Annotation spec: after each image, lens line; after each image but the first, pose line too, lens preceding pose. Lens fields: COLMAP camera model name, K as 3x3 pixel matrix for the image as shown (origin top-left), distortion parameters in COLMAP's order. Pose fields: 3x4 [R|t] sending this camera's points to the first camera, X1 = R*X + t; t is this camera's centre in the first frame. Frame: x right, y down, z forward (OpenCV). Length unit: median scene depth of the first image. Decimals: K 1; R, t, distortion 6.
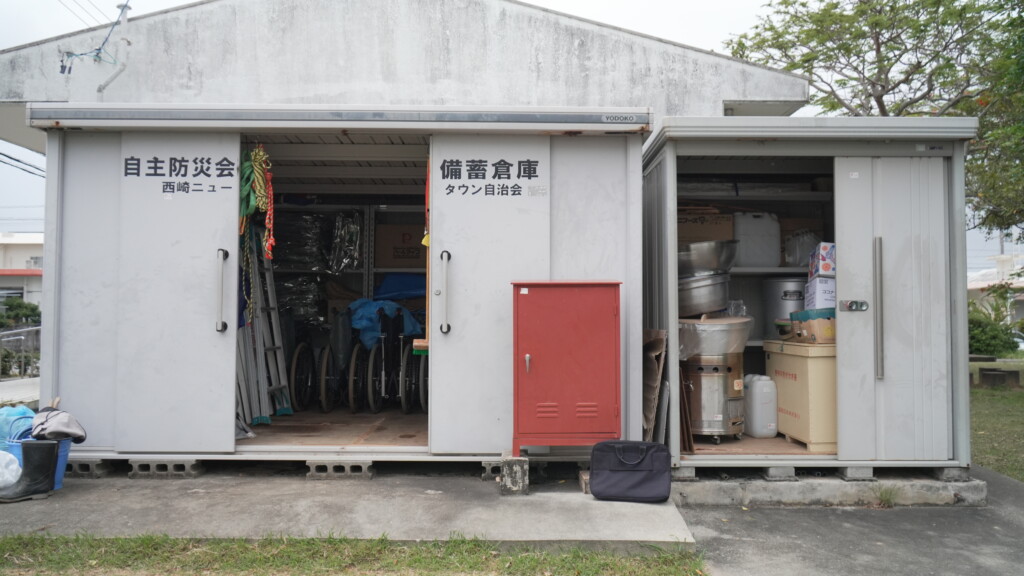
lens RADIAL K [[807.7, 0, 513.4], [0, 807.7, 286.0], [0, 0, 1]] dist [-0.011243, 0.014476]
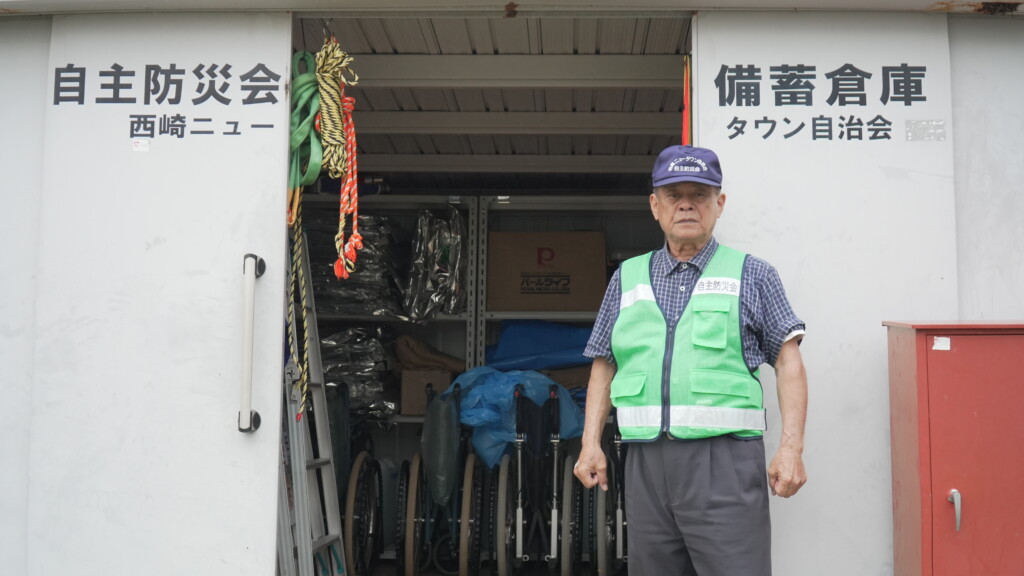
lens RADIAL K [[1173.9, 0, 511.2], [0, 1173.9, 287.8], [0, 0, 1]] dist [-0.025033, 0.000000]
pose [[0.998866, -0.000762, -0.047603, -0.175962], [-0.002141, 0.998142, -0.060899, 0.014035], [0.047561, 0.060932, 0.997008, 0.325006]]
